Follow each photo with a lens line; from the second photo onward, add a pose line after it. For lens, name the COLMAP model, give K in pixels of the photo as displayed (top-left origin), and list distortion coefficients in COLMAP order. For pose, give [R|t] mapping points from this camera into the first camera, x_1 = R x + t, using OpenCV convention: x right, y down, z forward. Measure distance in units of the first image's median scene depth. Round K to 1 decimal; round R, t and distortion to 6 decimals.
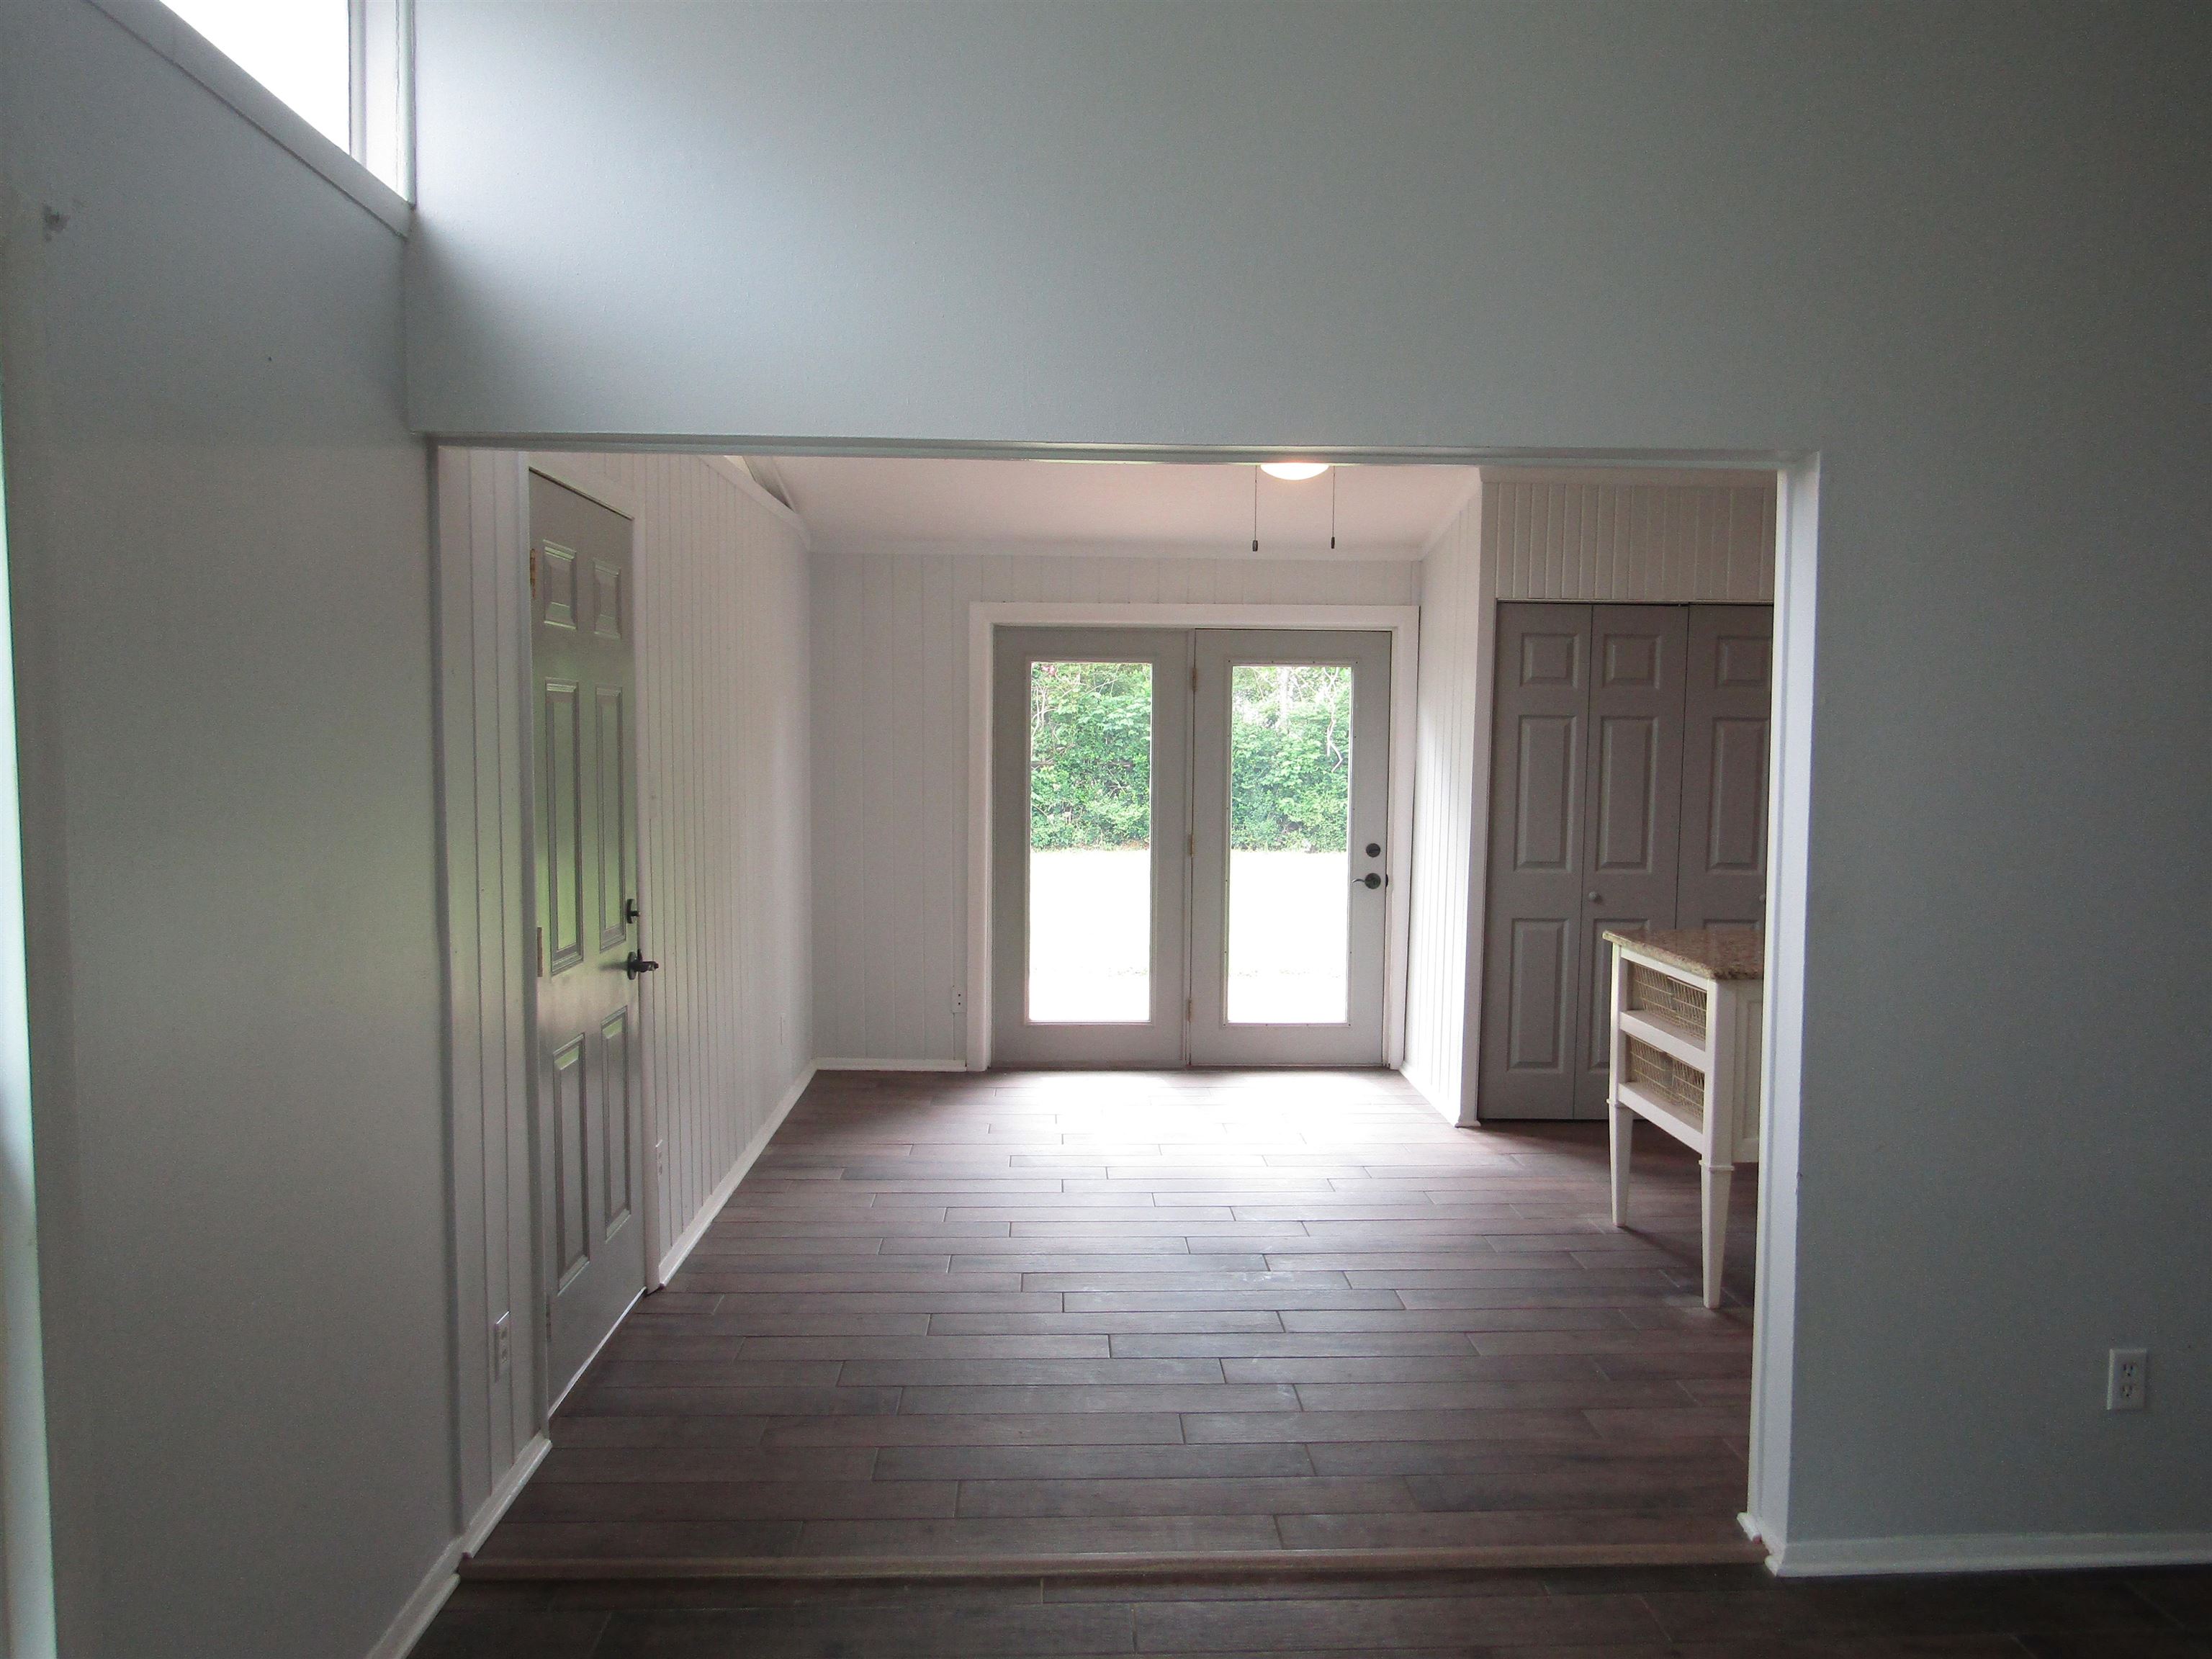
lens RADIAL K [[1585.4, 0, 1109.2], [0, 1585.4, 830.6], [0, 0, 1]] dist [-0.010596, -0.001445]
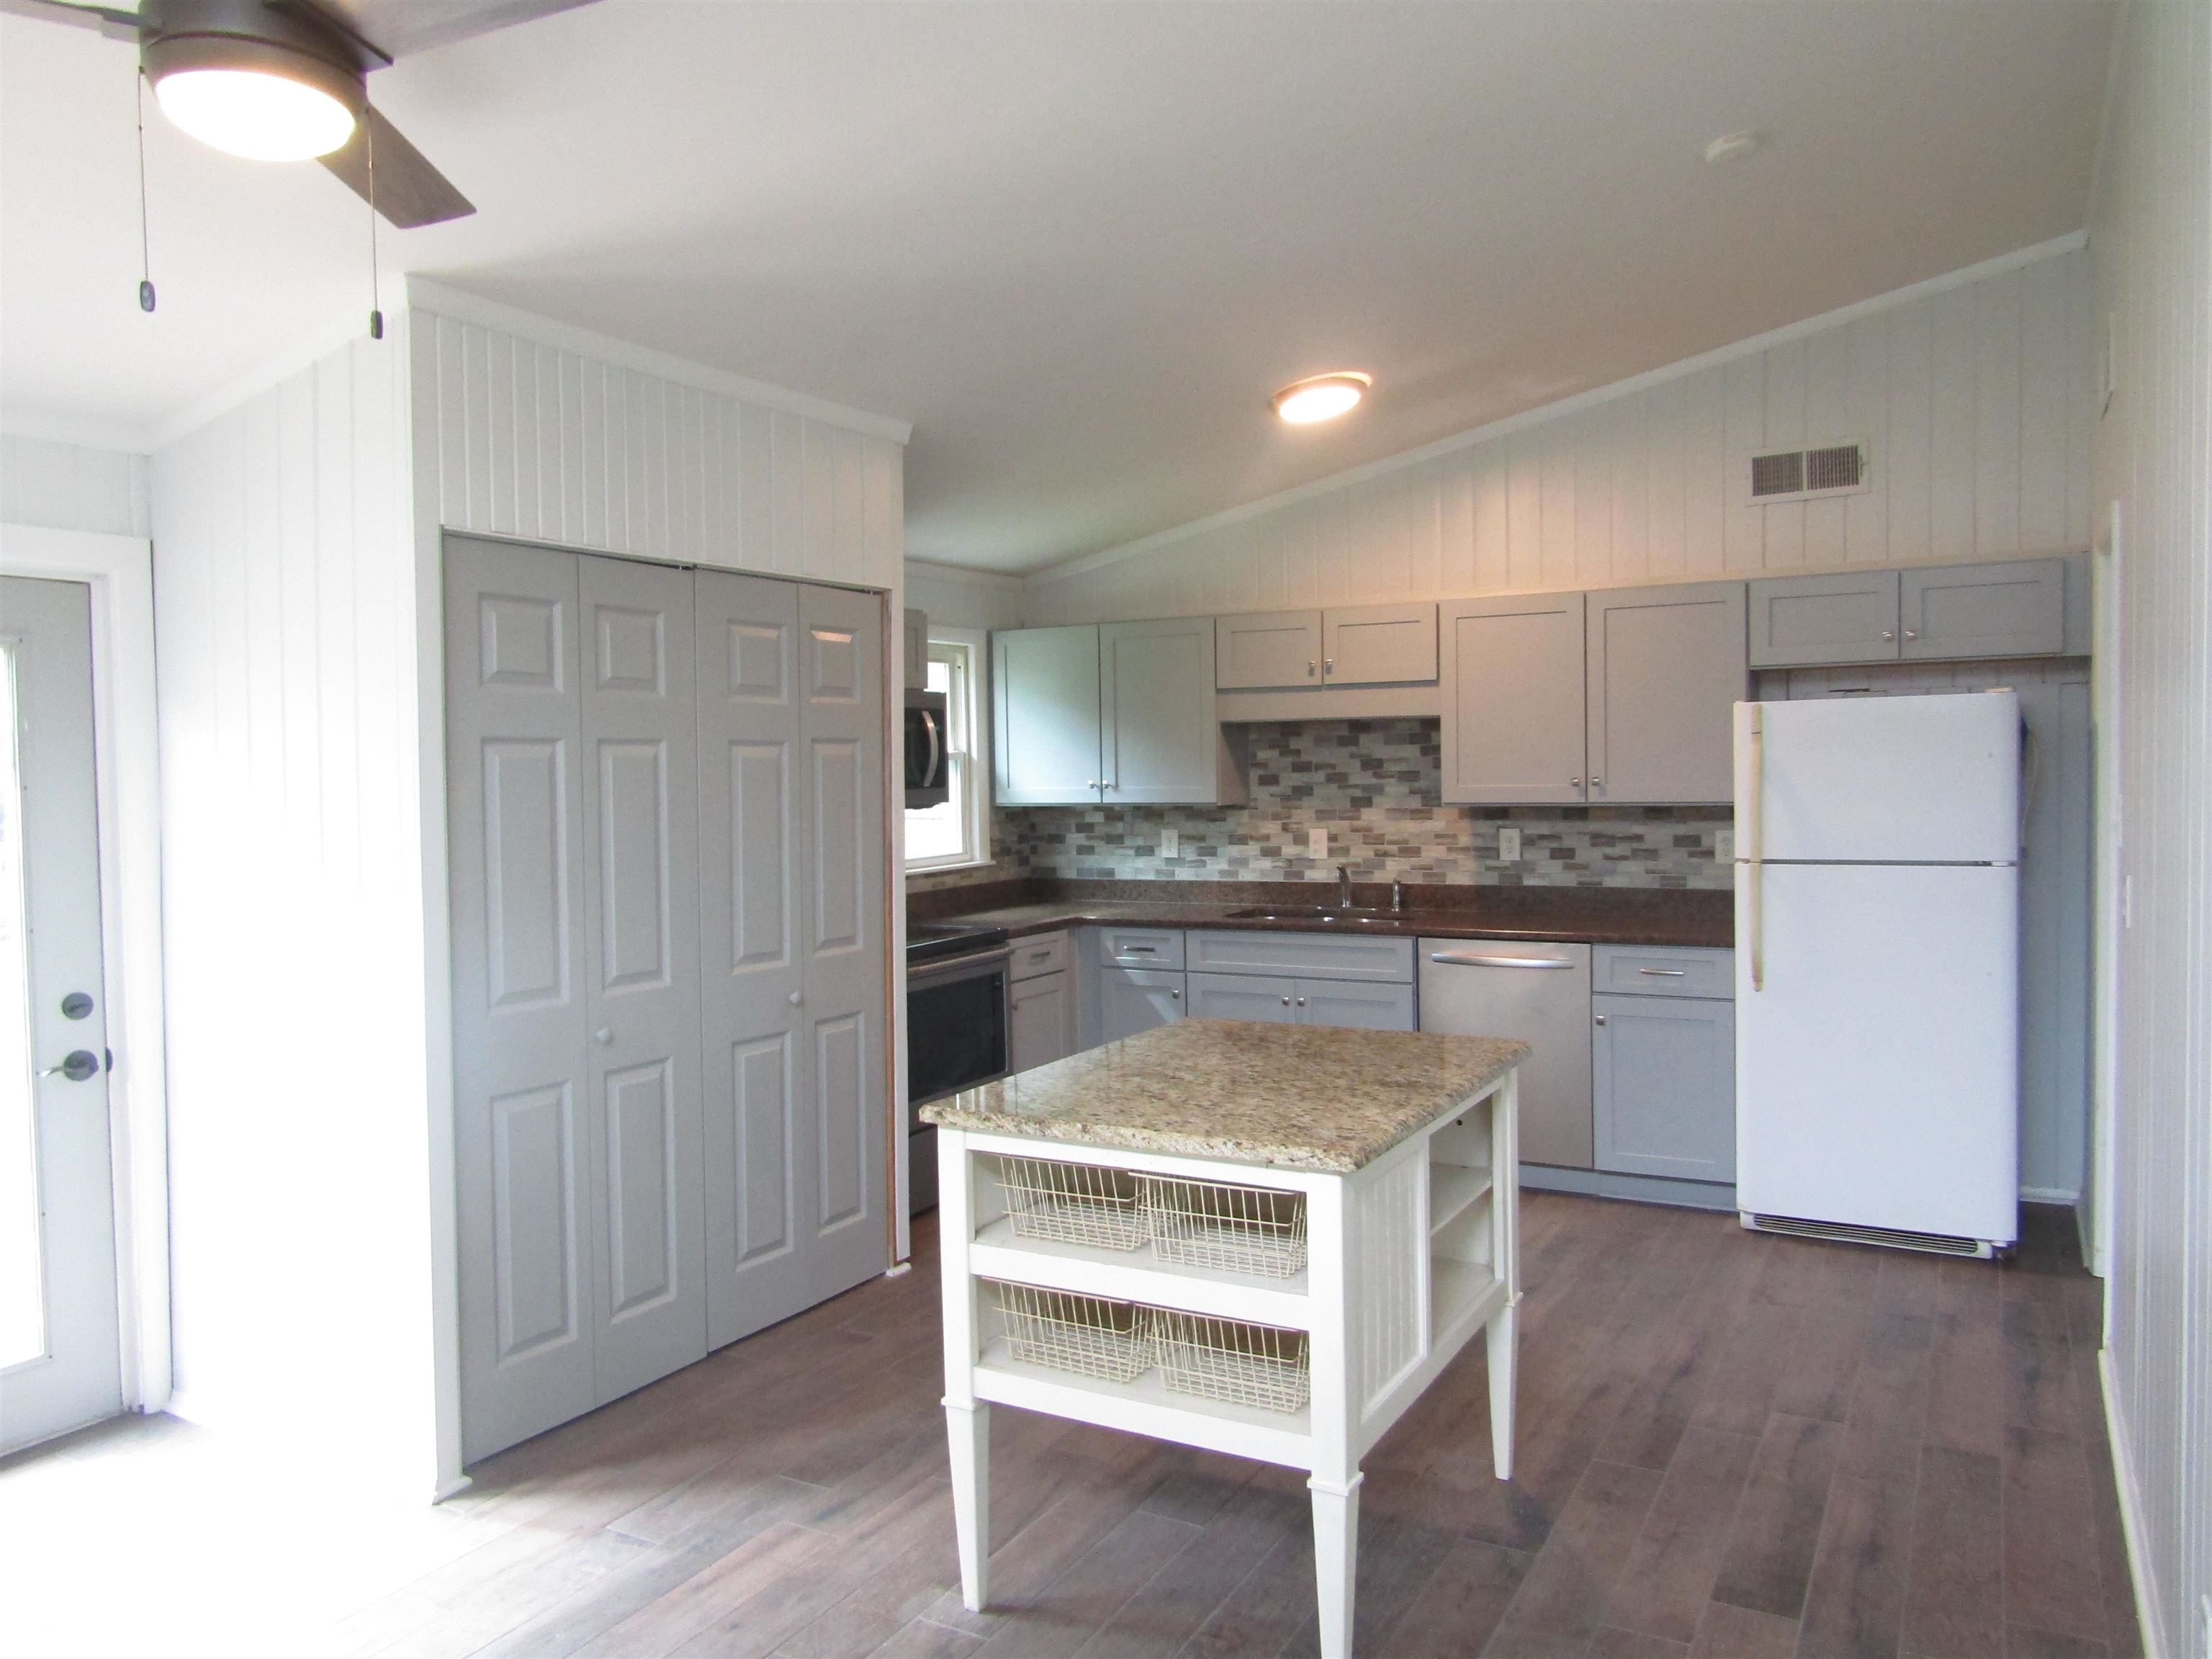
lens RADIAL K [[1585.4, 0, 1106.9], [0, 1585.4, 829.7], [0, 0, 1]] dist [-0.010596, -0.001445]
pose [[0.524681, -0.053136, 0.849639, -0.105033], [0.074329, 0.997098, 0.016457, -0.032937], [-0.848048, 0.054518, 0.527108, 0.515164]]
